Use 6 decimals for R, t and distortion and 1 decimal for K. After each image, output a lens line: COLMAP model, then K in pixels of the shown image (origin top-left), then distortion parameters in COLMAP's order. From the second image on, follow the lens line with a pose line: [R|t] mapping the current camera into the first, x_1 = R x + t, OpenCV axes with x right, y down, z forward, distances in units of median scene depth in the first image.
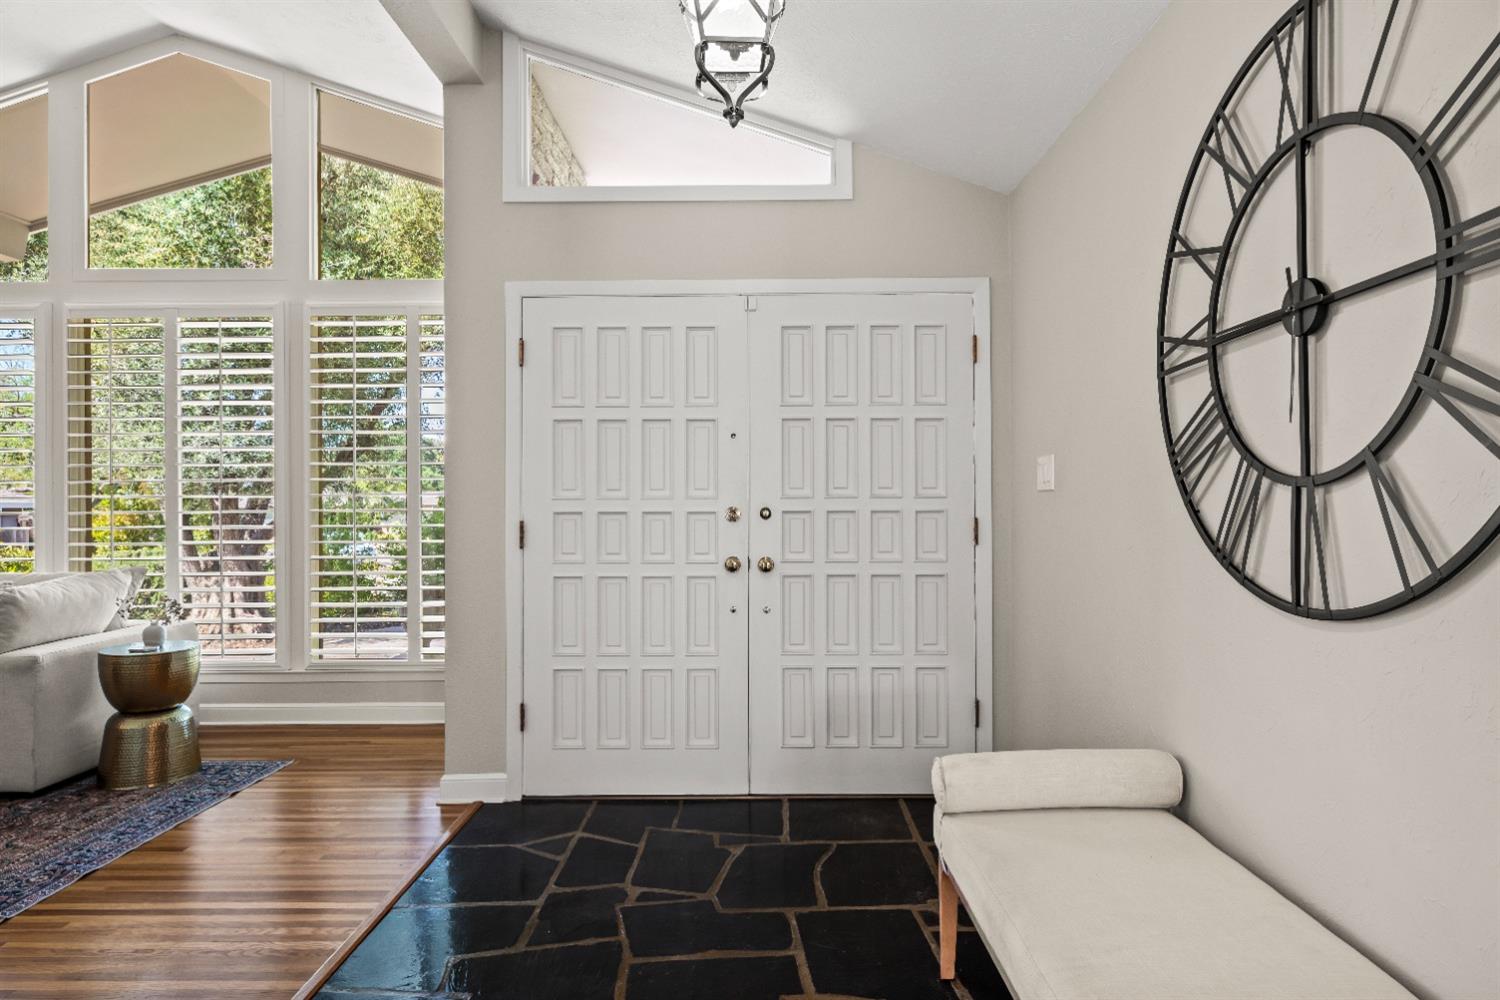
lens RADIAL K [[853.5, 0, 746.2], [0, 853.5, 483.6], [0, 0, 1]] dist [0.003358, 0.001083]
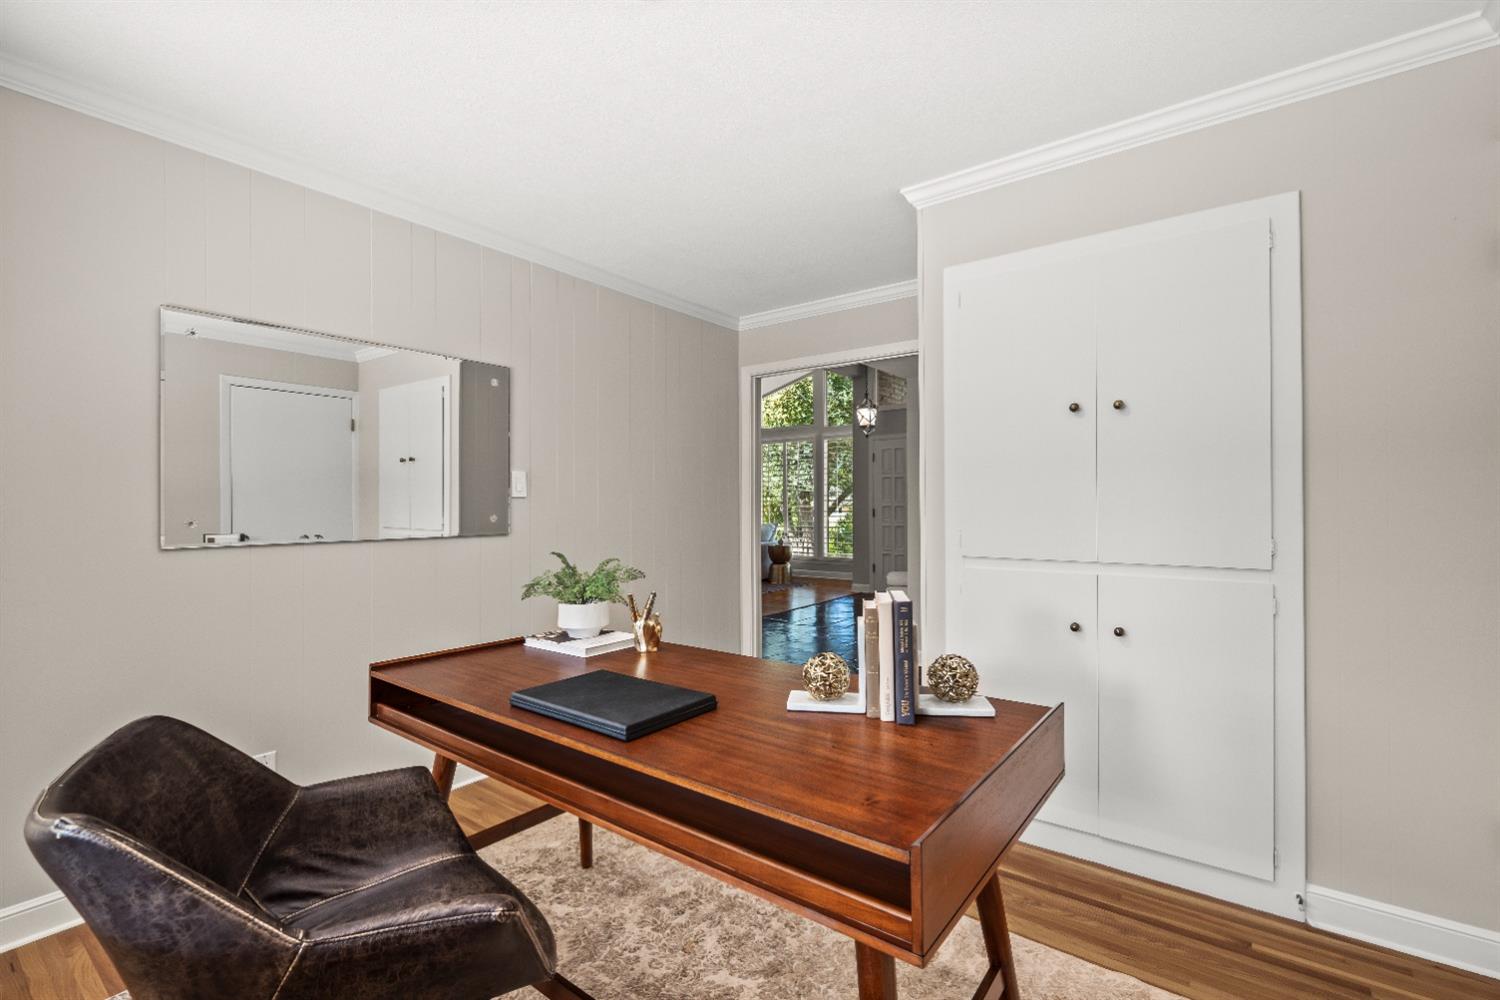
lens RADIAL K [[665.5, 0, 750.4], [0, 665.5, 501.3], [0, 0, 1]] dist [-0.000944, 0.000067]
pose [[0.802942, 0.001612, -0.596055, 1.334164], [0.007140, 0.999899, 0.012321, -0.017502], [0.596014, -0.014149, 0.802849, -2.025667]]
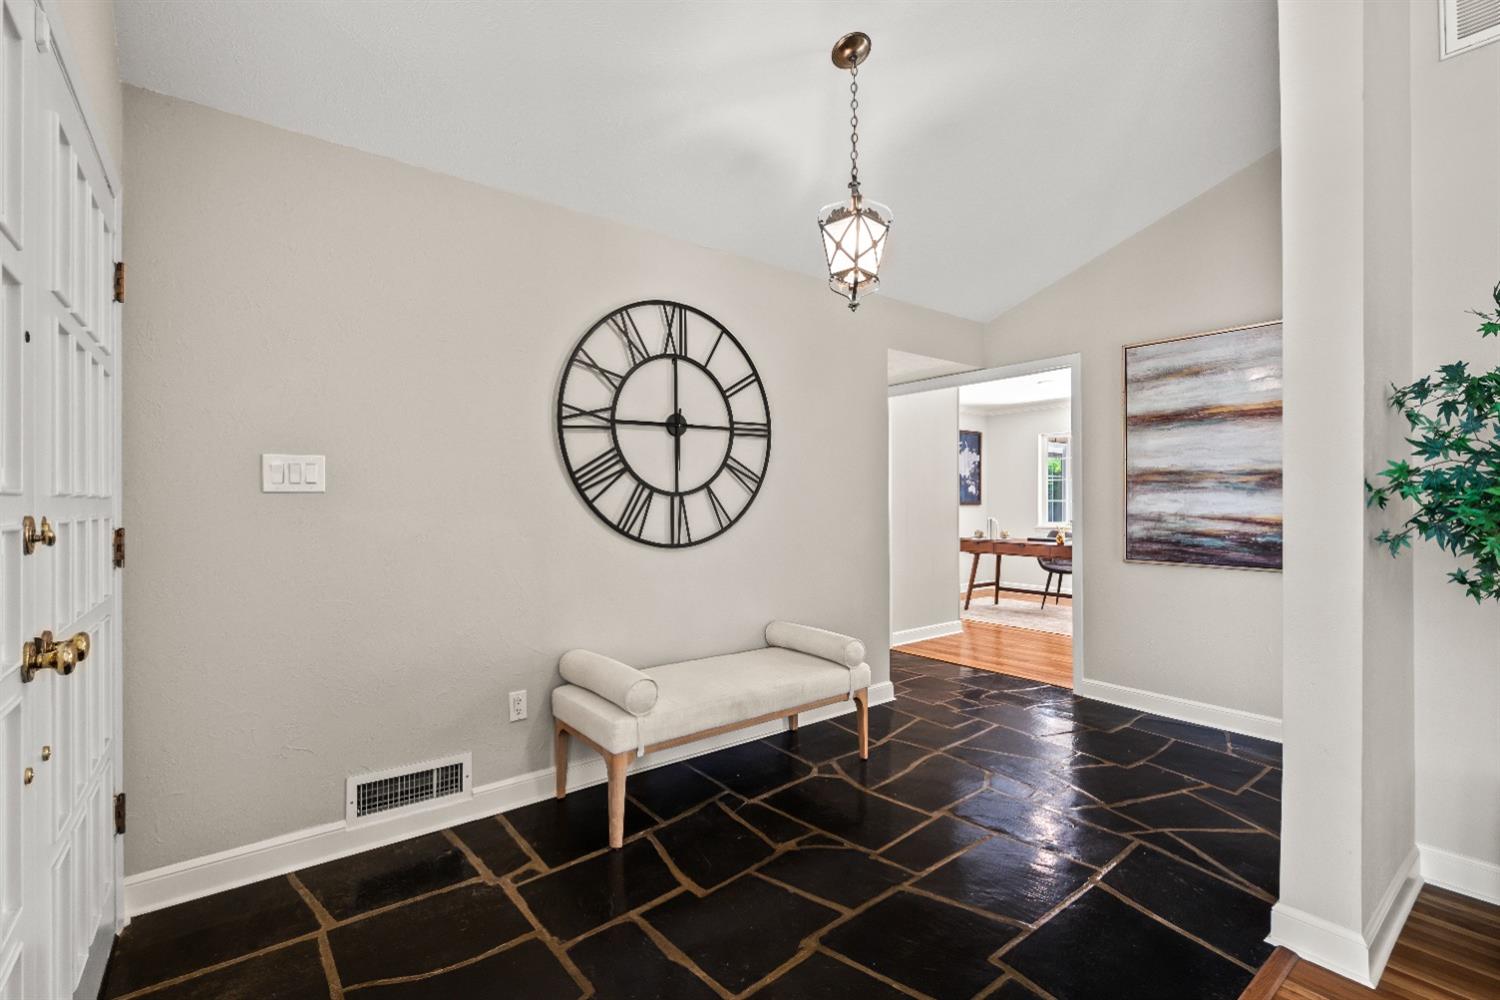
lens RADIAL K [[665.5, 0, 757.7], [0, 665.5, 496.5], [0, 0, 1]] dist [-0.000944, 0.000067]
pose [[-0.623702, 0.004677, 0.781648, -0.867071], [-0.004913, 0.999939, -0.009903, 0.019139], [-0.781647, -0.010017, -0.623641, 1.718509]]
